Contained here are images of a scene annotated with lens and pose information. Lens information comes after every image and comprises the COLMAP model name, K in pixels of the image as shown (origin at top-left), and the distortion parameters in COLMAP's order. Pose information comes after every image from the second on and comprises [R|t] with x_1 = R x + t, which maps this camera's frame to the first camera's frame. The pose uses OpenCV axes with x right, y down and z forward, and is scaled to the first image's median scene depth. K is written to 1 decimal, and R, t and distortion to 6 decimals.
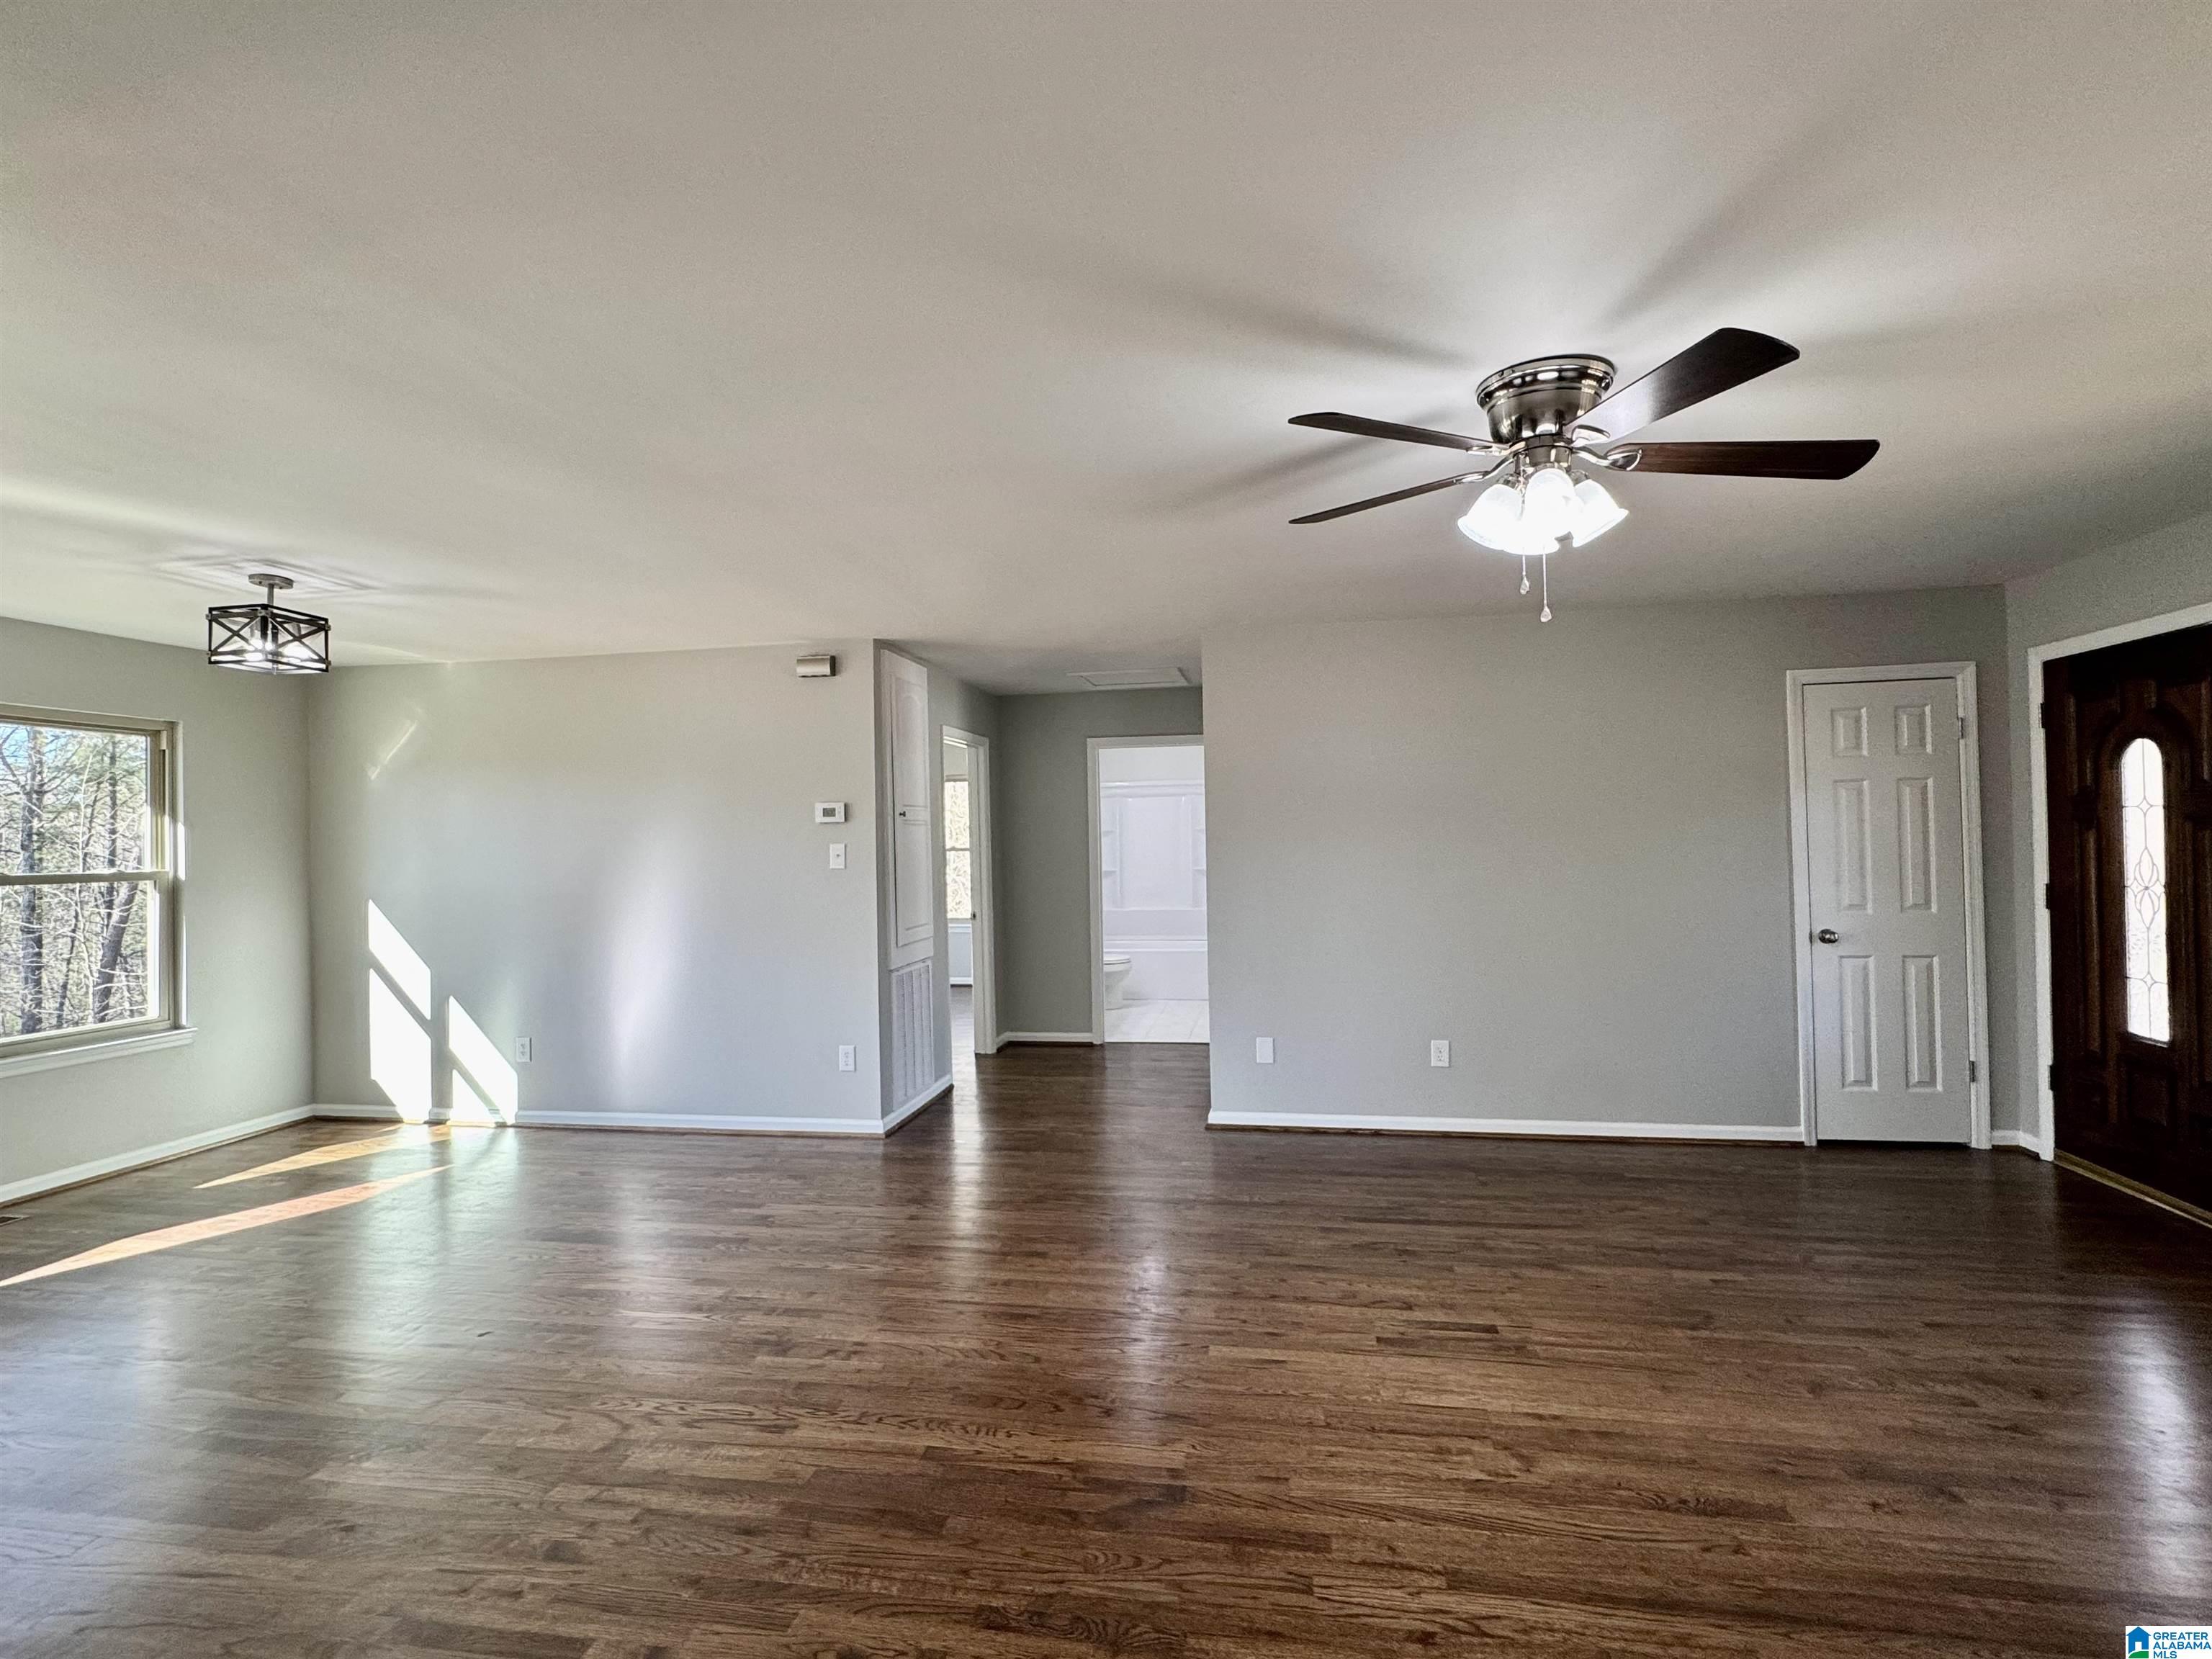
lens RADIAL K [[1023.2, 0, 1103.9], [0, 1023.2, 830.6], [0, 0, 1]] dist [-0.002175, 0.000276]
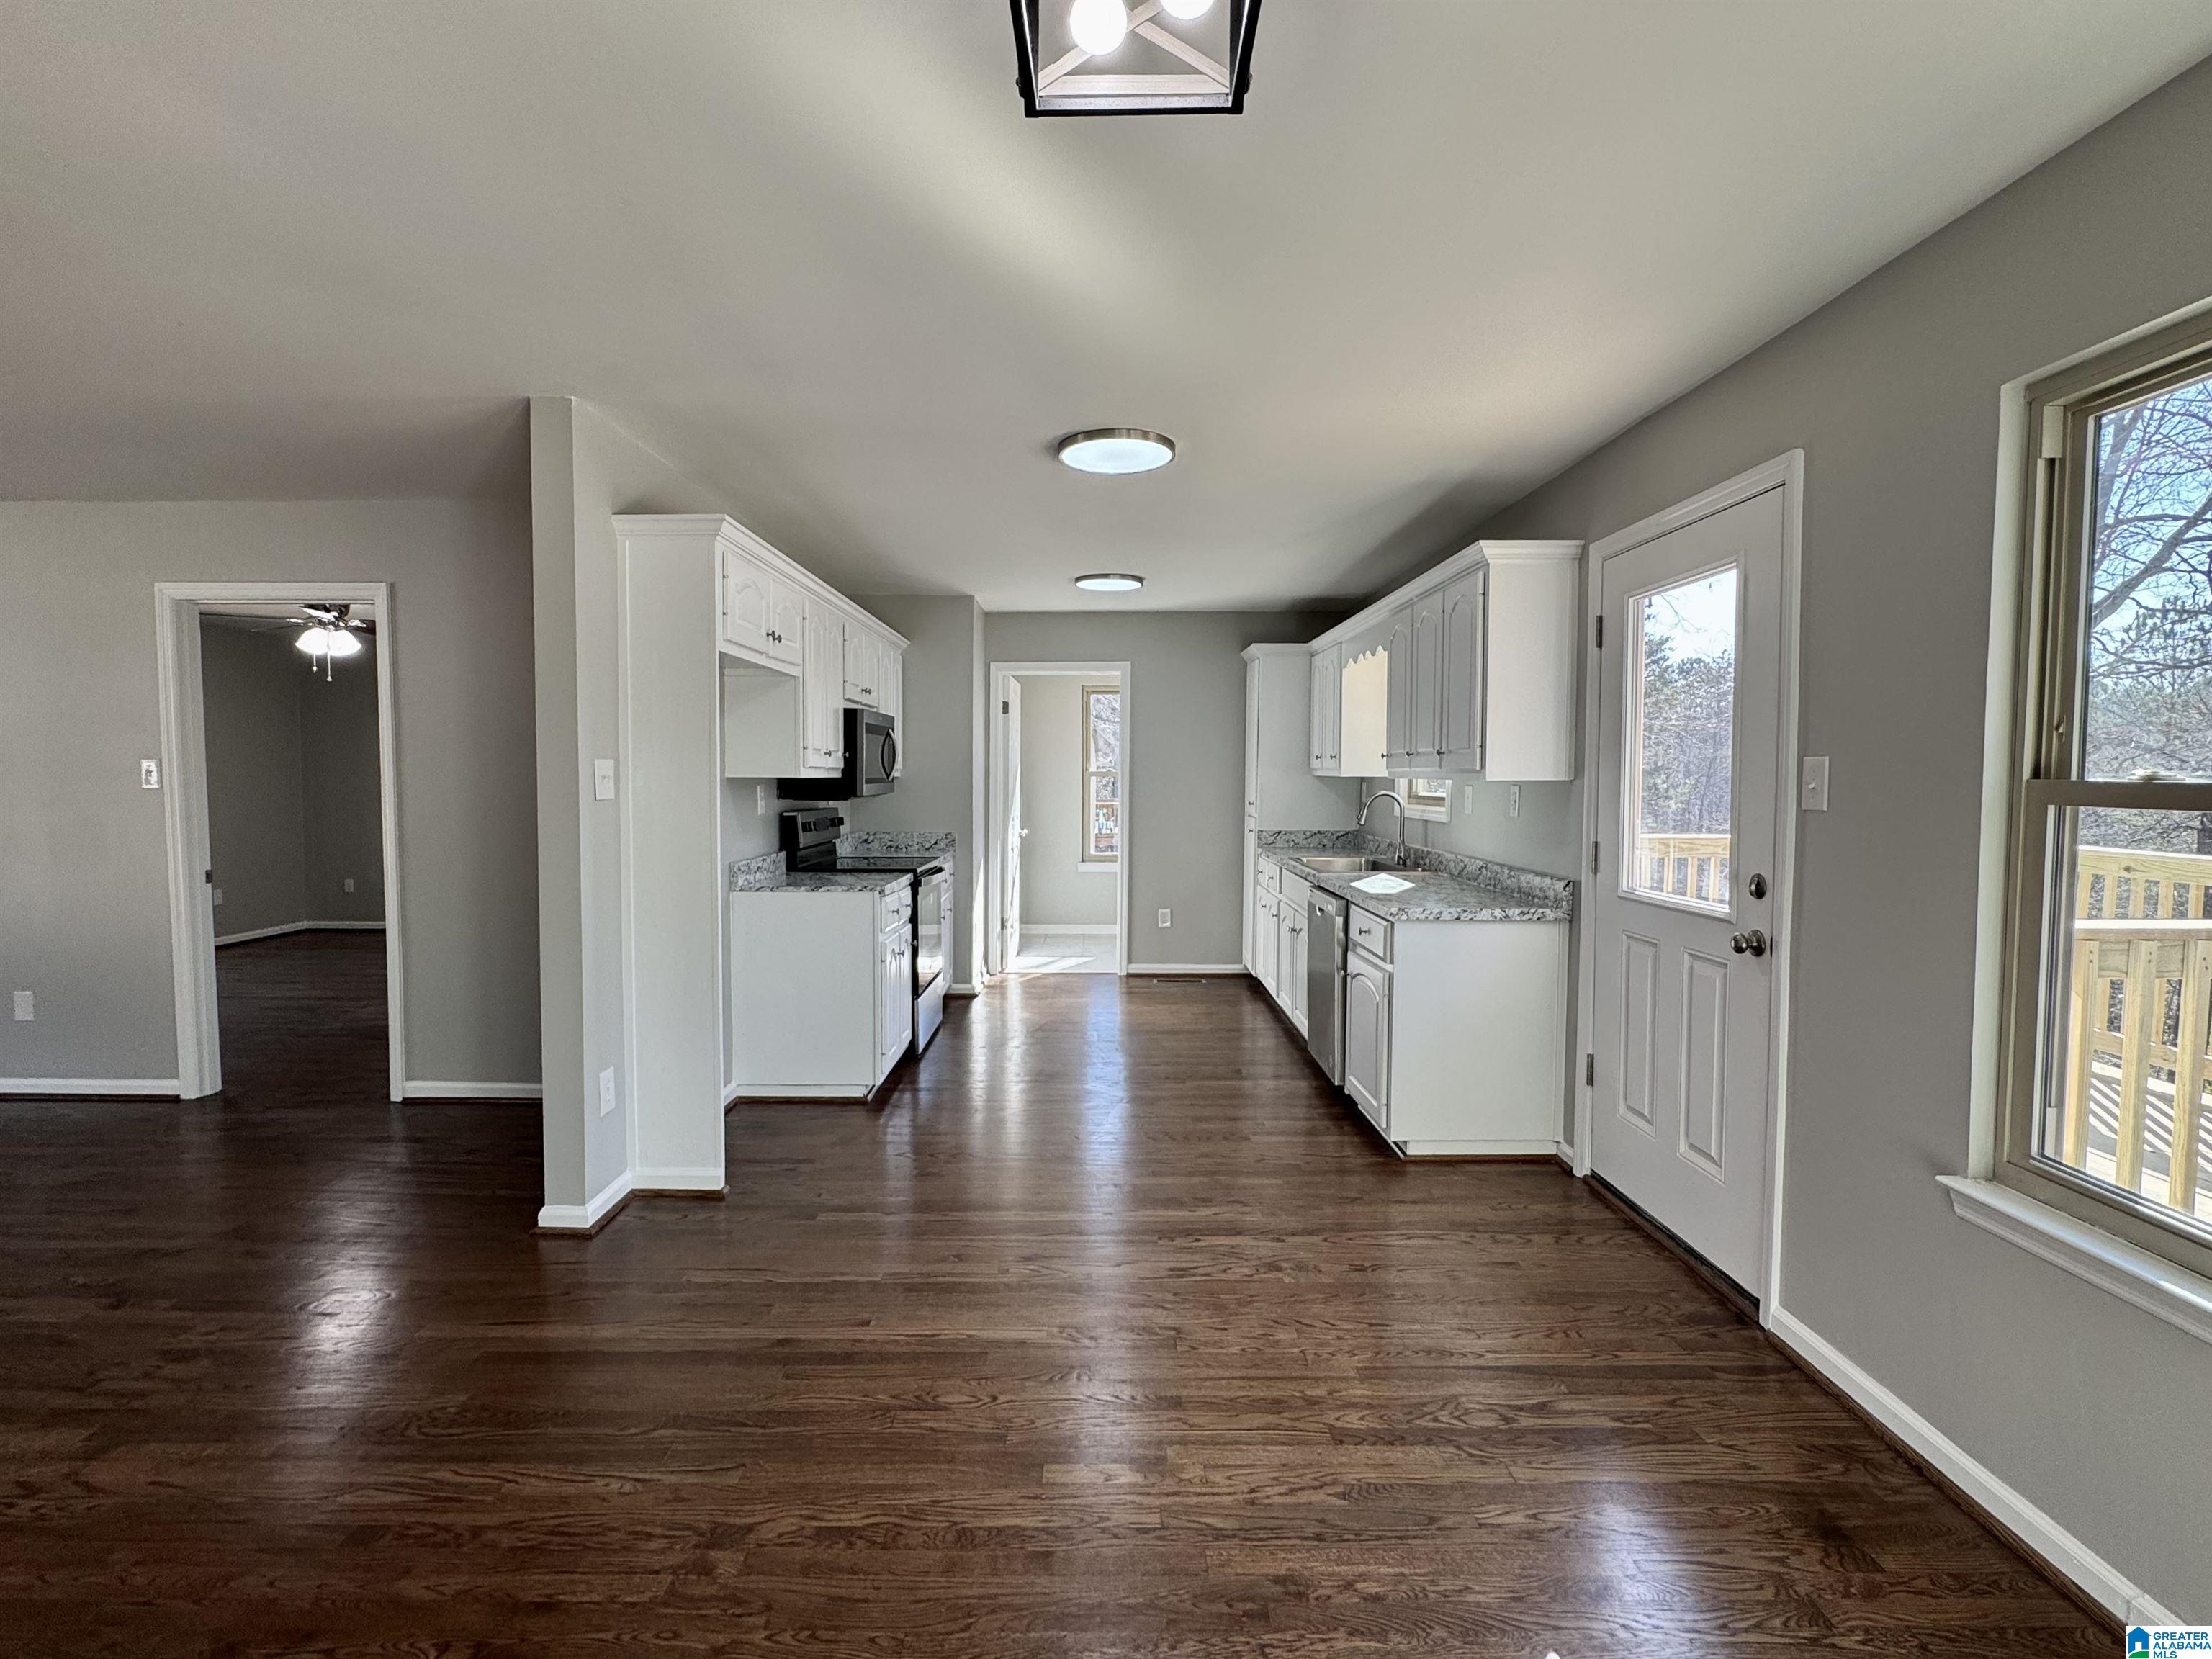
lens RADIAL K [[1057.2, 0, 1104.4], [0, 1057.2, 828.8], [0, 0, 1]] dist [-0.002322, -0.000063]
pose [[-0.983893, 0.025159, -0.176978, -0.698568], [0.017000, 0.998728, 0.047467, 0.037222], [0.177947, 0.043694, -0.983070, 1.195645]]
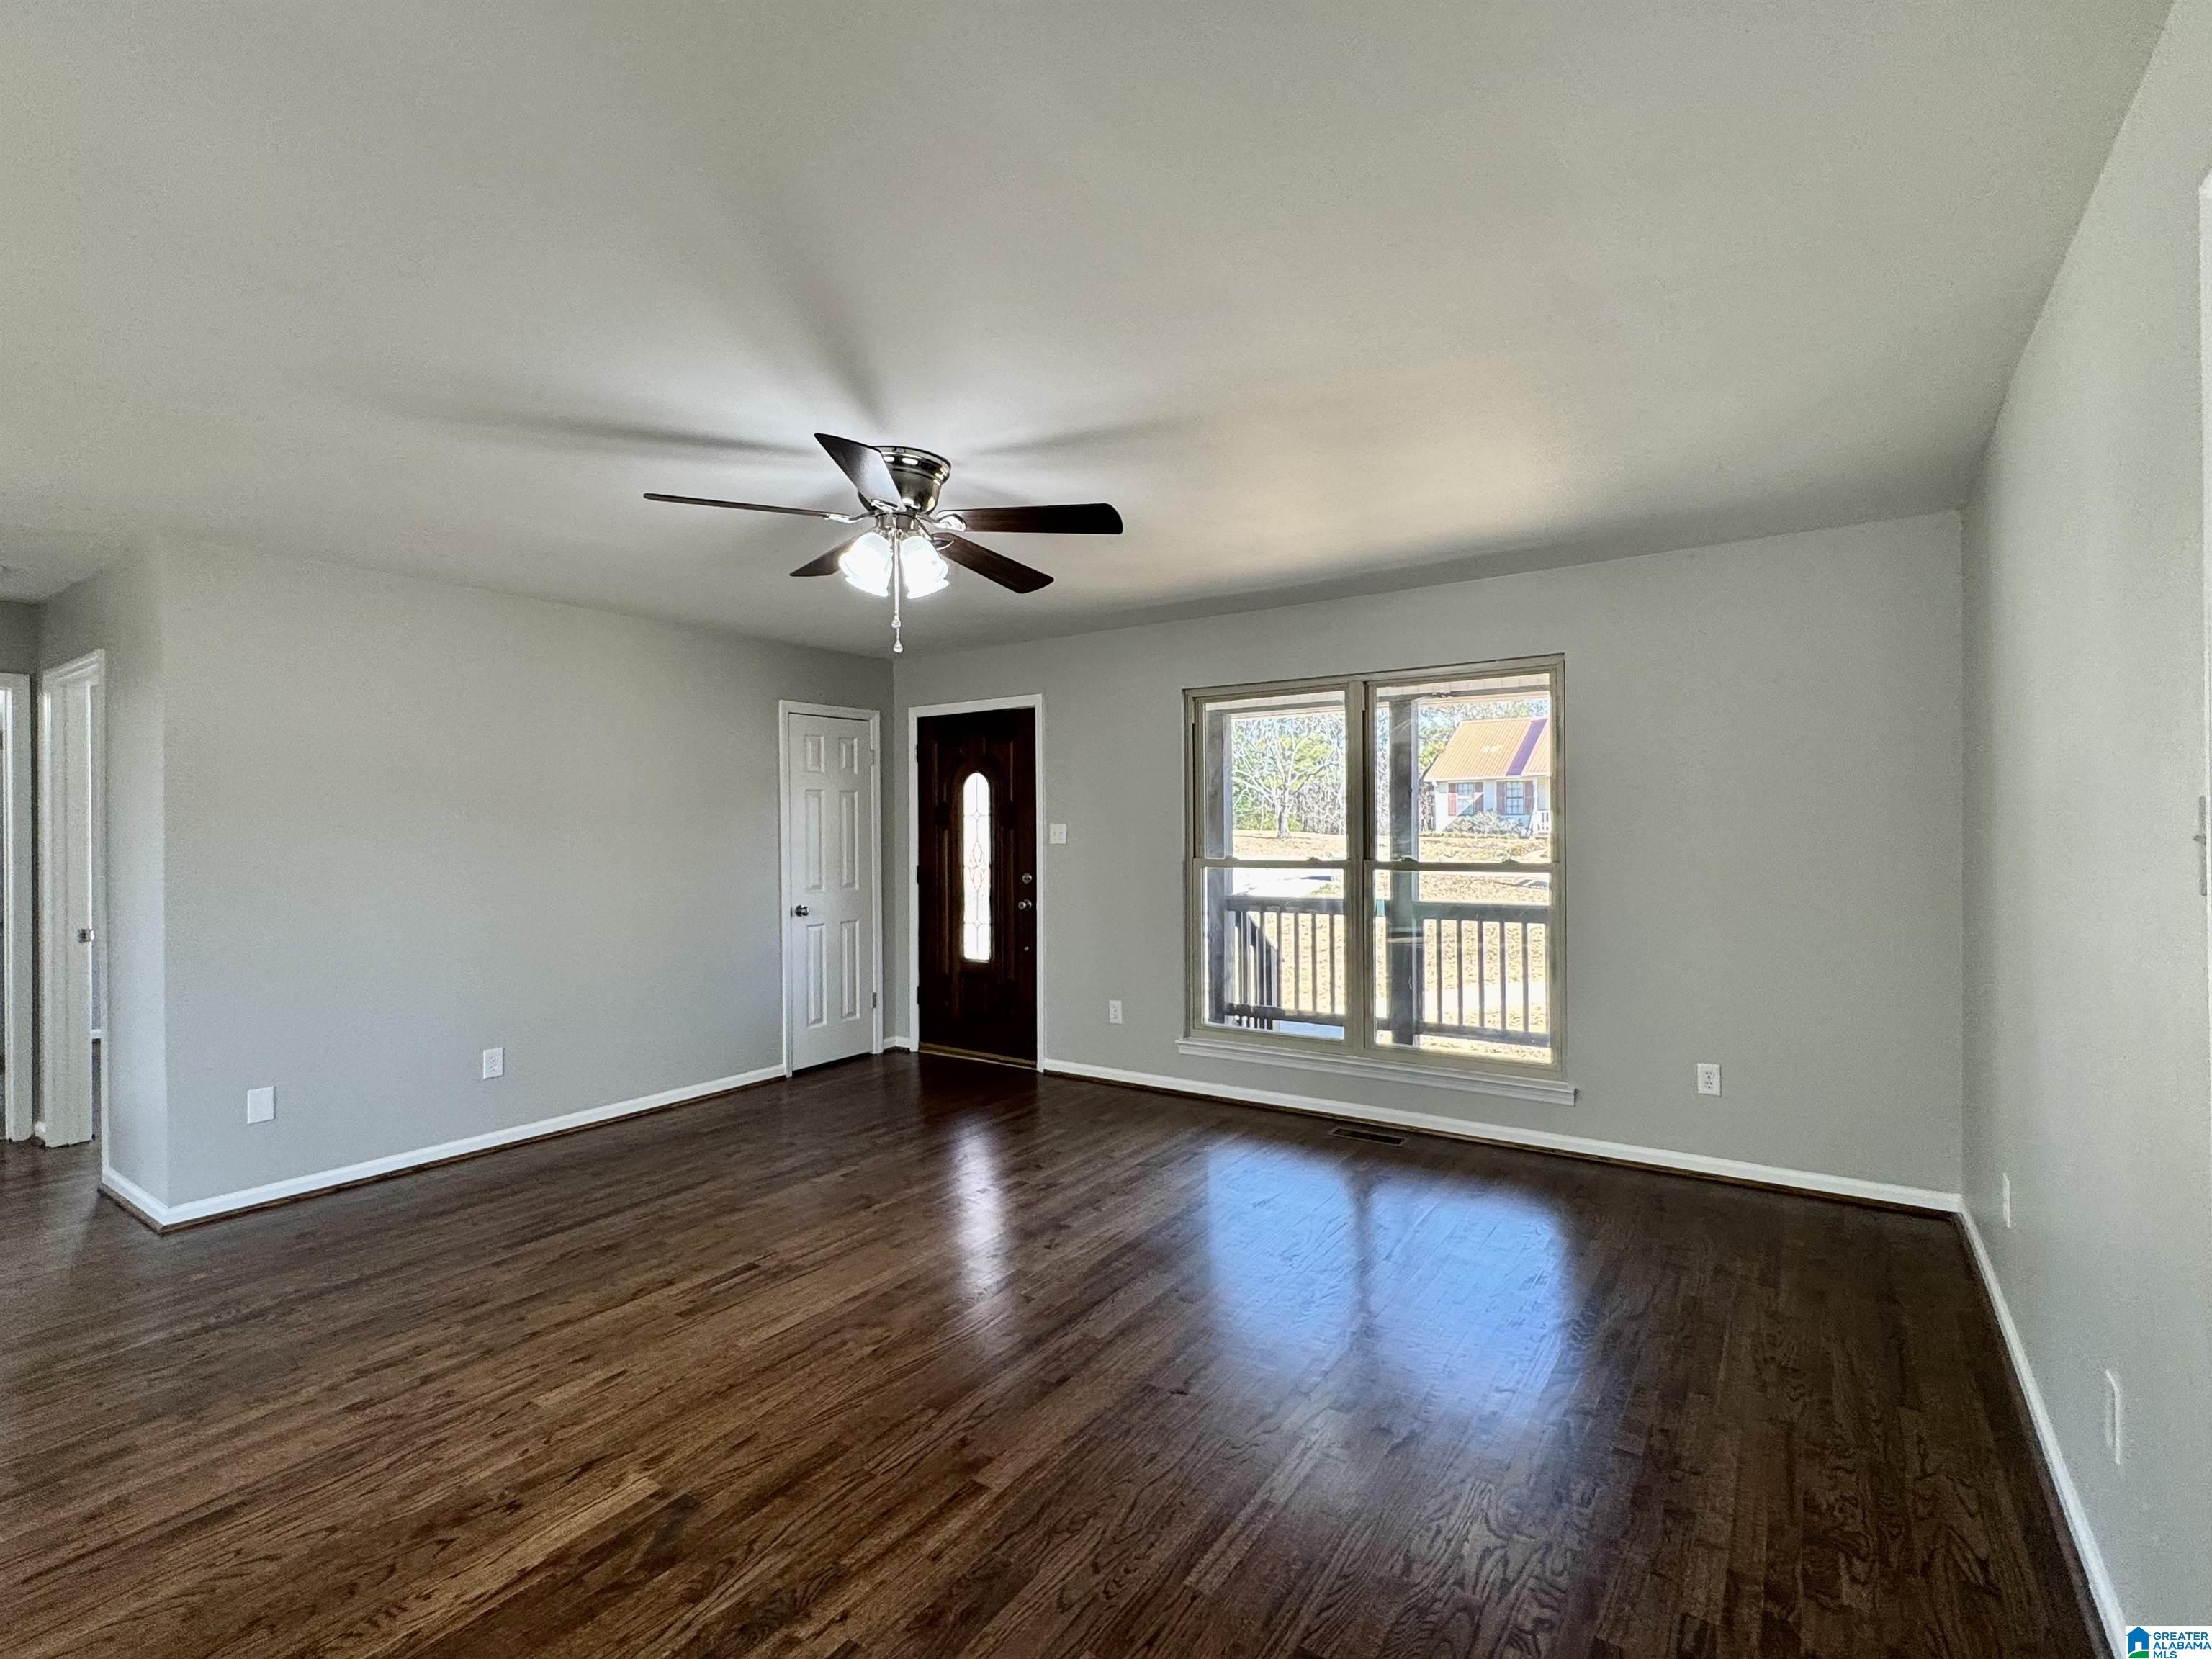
lens RADIAL K [[1027.0, 0, 1106.0], [0, 1027.0, 829.5], [0, 0, 1]] dist [-0.003306, 0.000149]
pose [[0.409659, 0.016102, 0.912096, -0.354200], [-0.009761, 0.999864, -0.013267, 0.016943], [-0.912186, -0.003468, 0.409761, 0.139834]]
